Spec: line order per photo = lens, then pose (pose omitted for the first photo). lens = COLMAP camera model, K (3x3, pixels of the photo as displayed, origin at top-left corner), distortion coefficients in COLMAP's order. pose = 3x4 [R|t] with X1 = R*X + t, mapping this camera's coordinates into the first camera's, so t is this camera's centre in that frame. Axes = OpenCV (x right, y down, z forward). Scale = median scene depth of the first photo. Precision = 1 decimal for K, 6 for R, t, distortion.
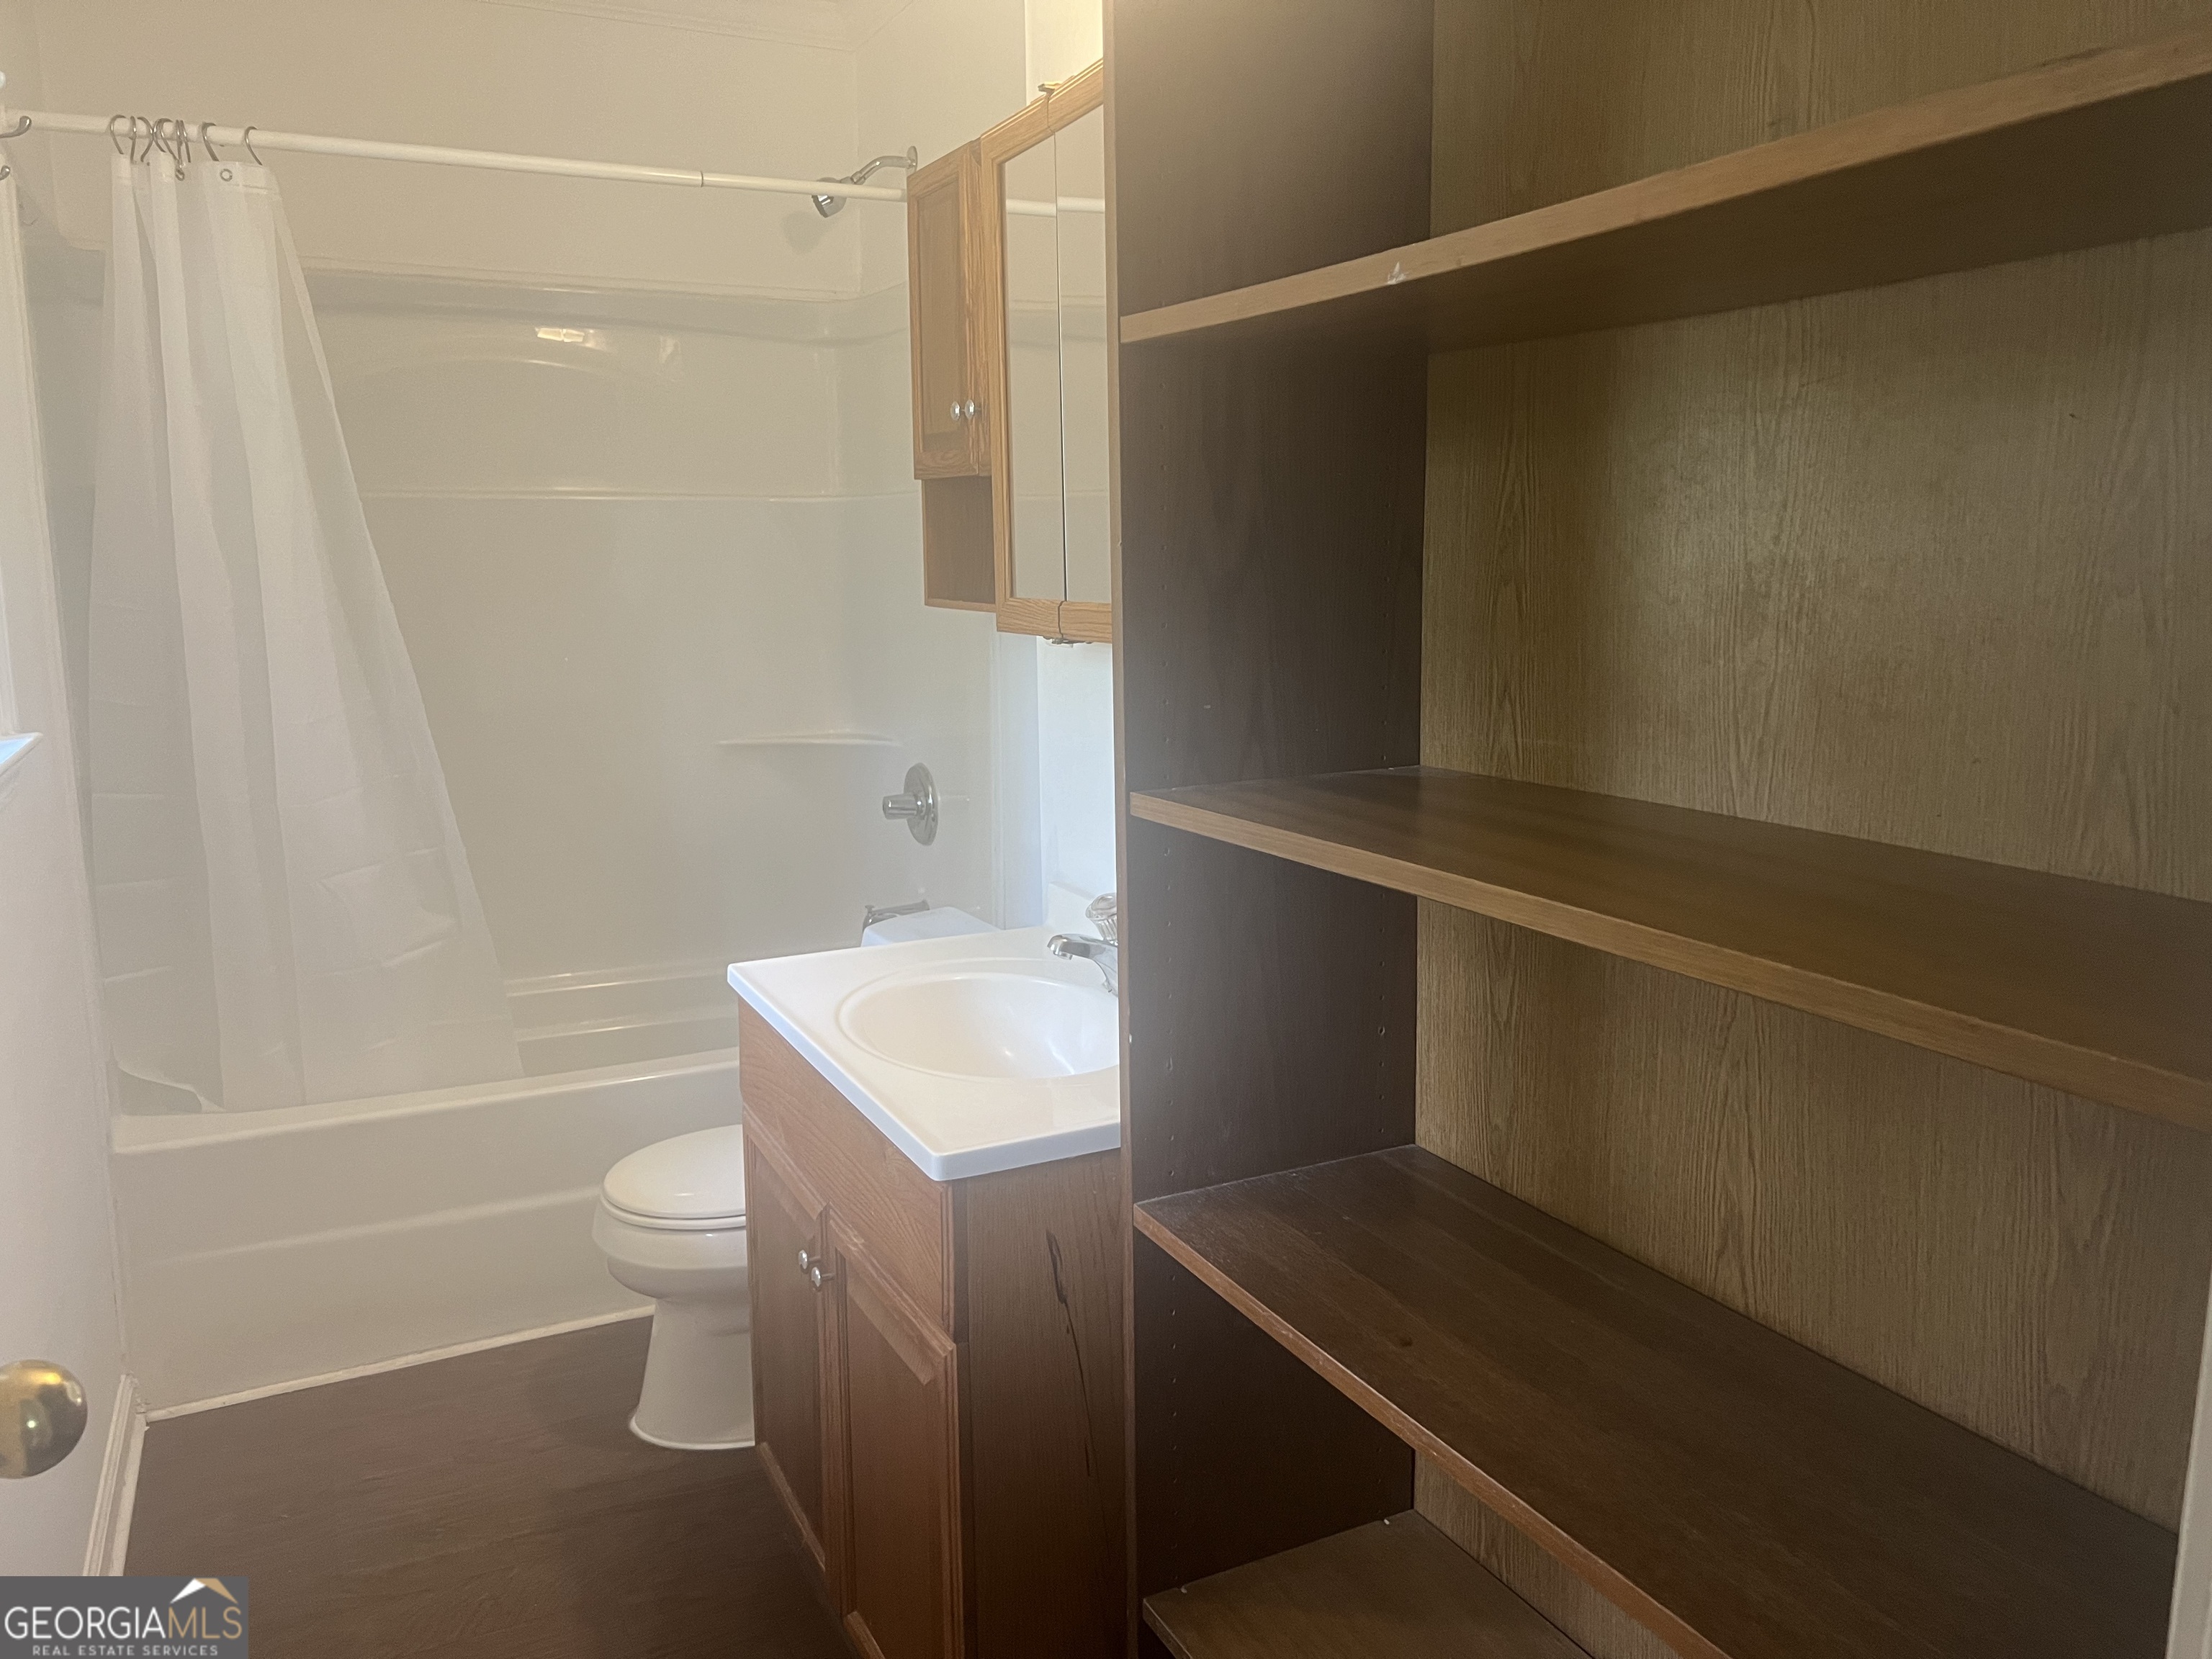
lens RADIAL K [[1628.3, 0, 1119.0], [0, 1628.3, 801.3], [0, 0, 1]] dist [0.079706, -0.097879]
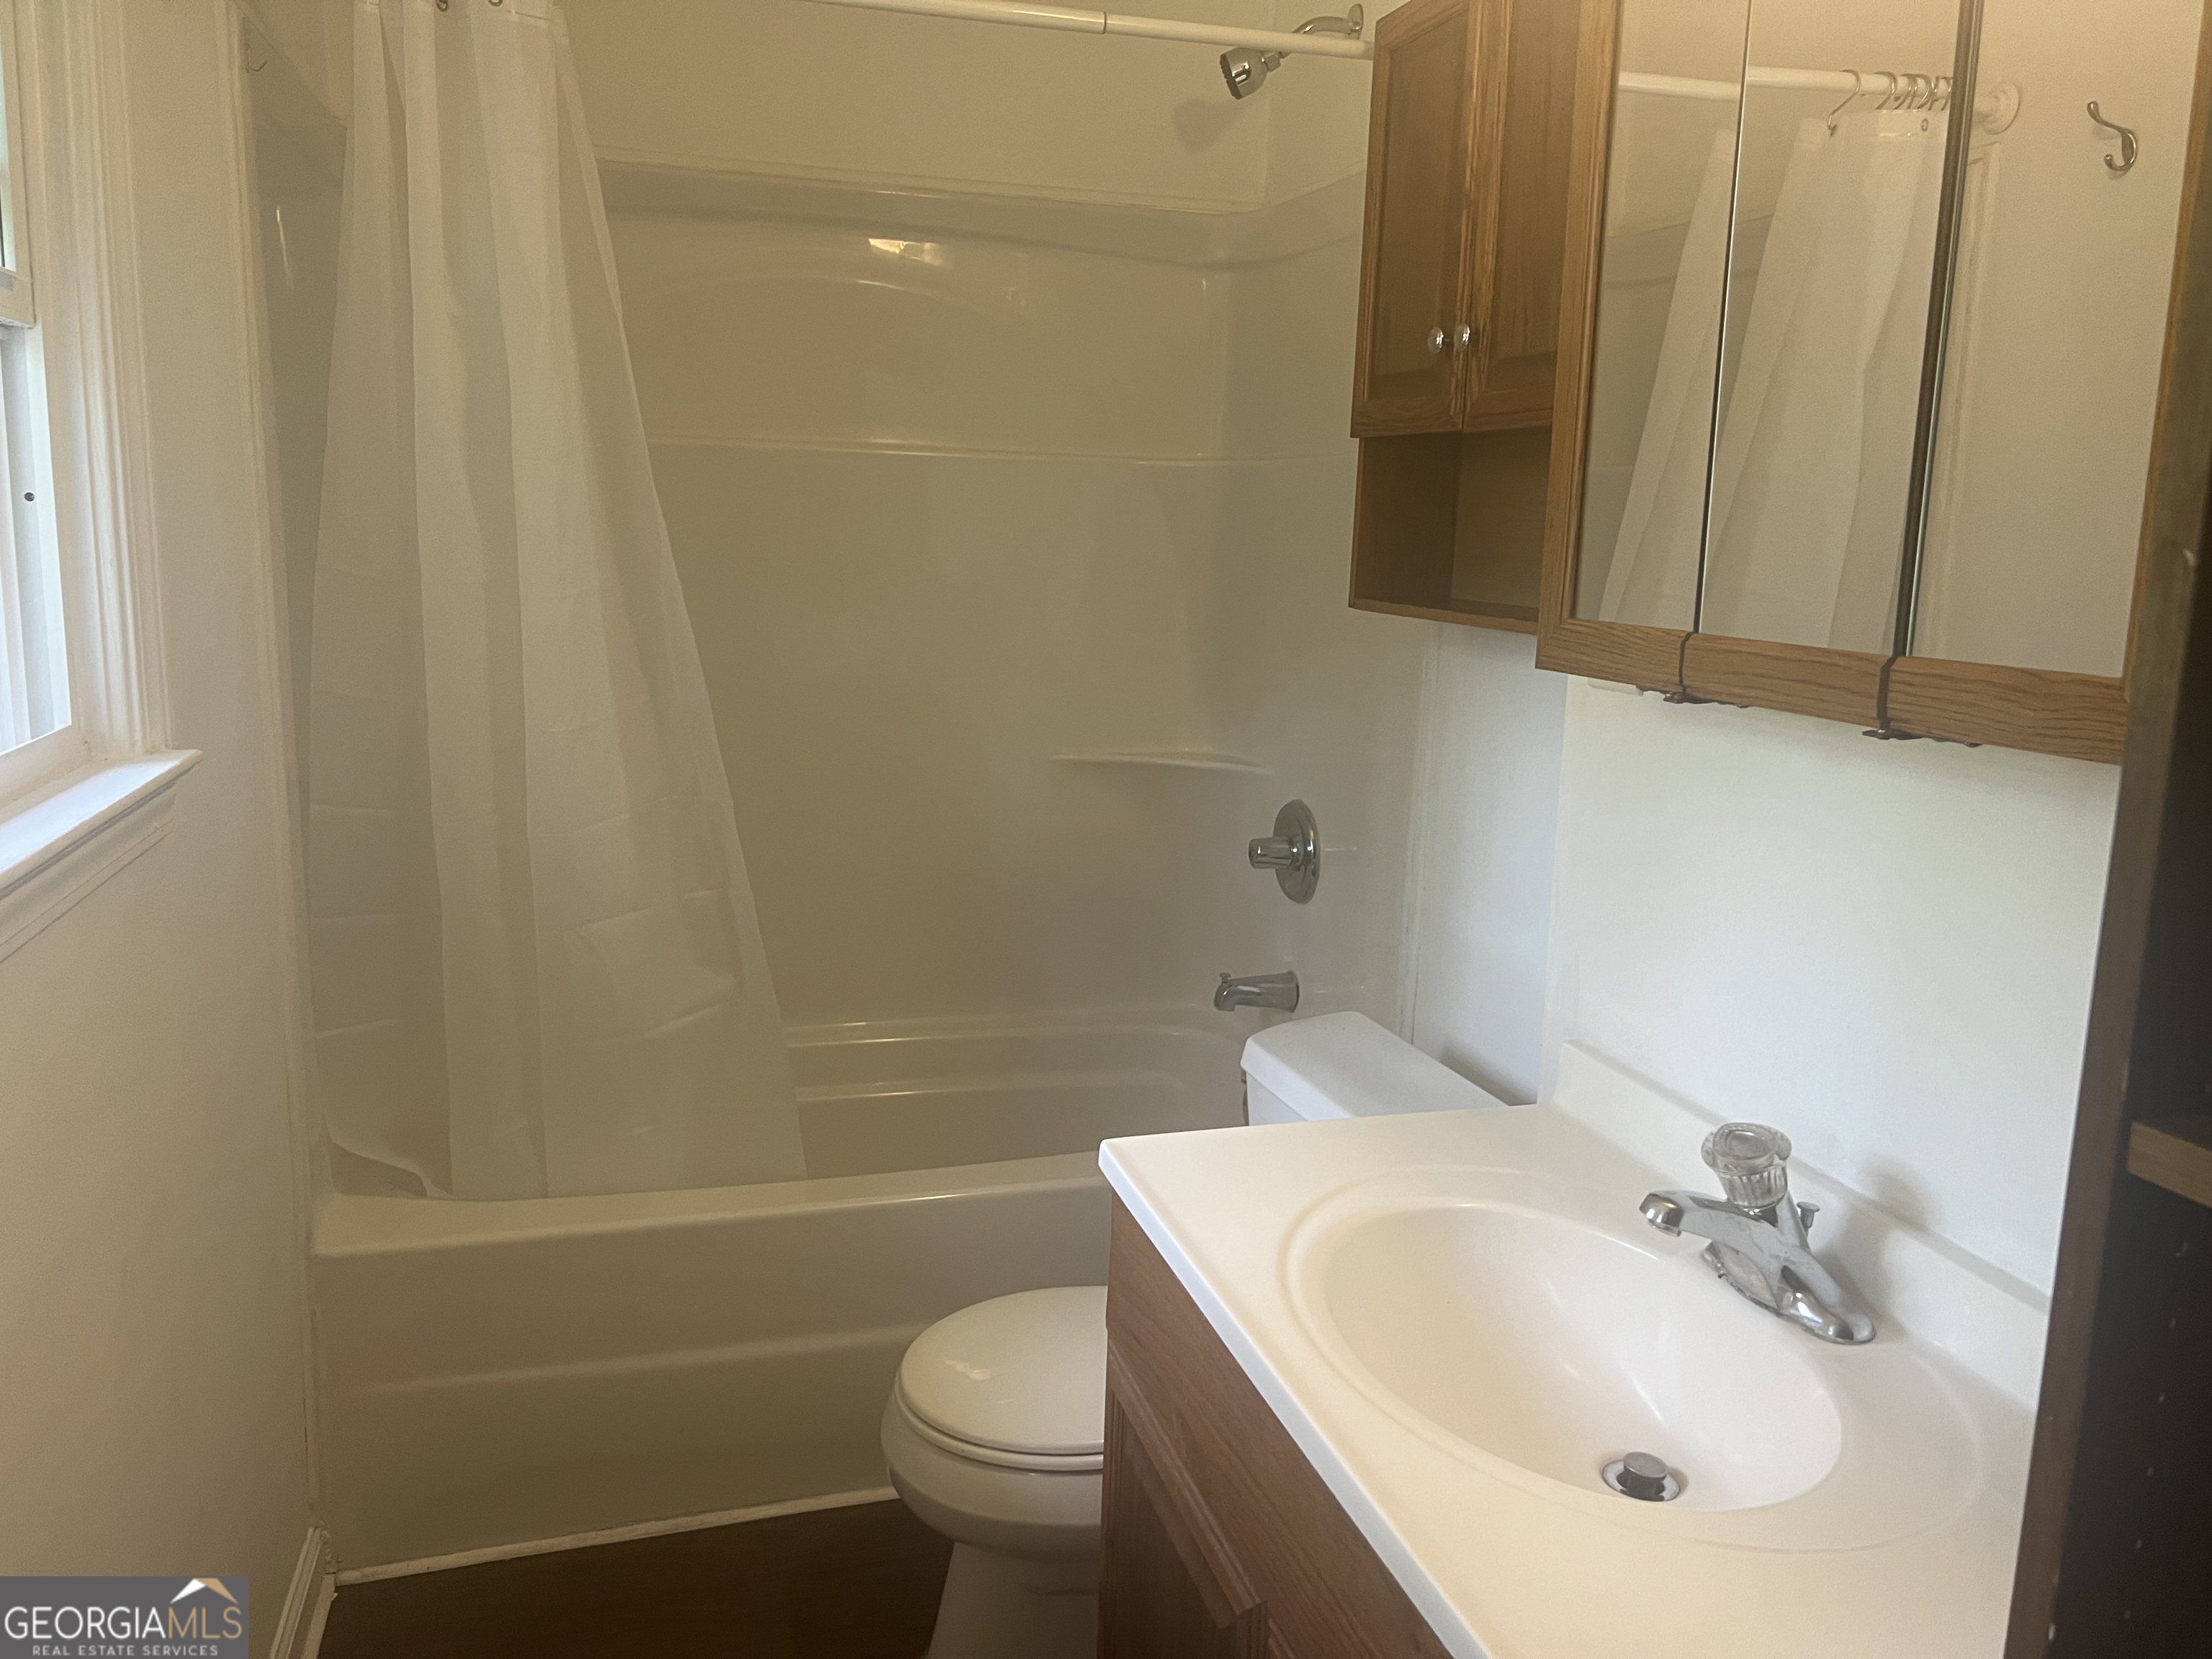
lens RADIAL K [[1628.3, 0, 1119.0], [0, 1628.3, 801.3], [0, 0, 1]] dist [0.079706, -0.097879]
pose [[0.984424, 0.063751, -0.163844, -0.101144], [-0.061192, 0.997913, 0.020626, -0.043549], [0.164817, -0.010279, 0.986271, 0.261968]]
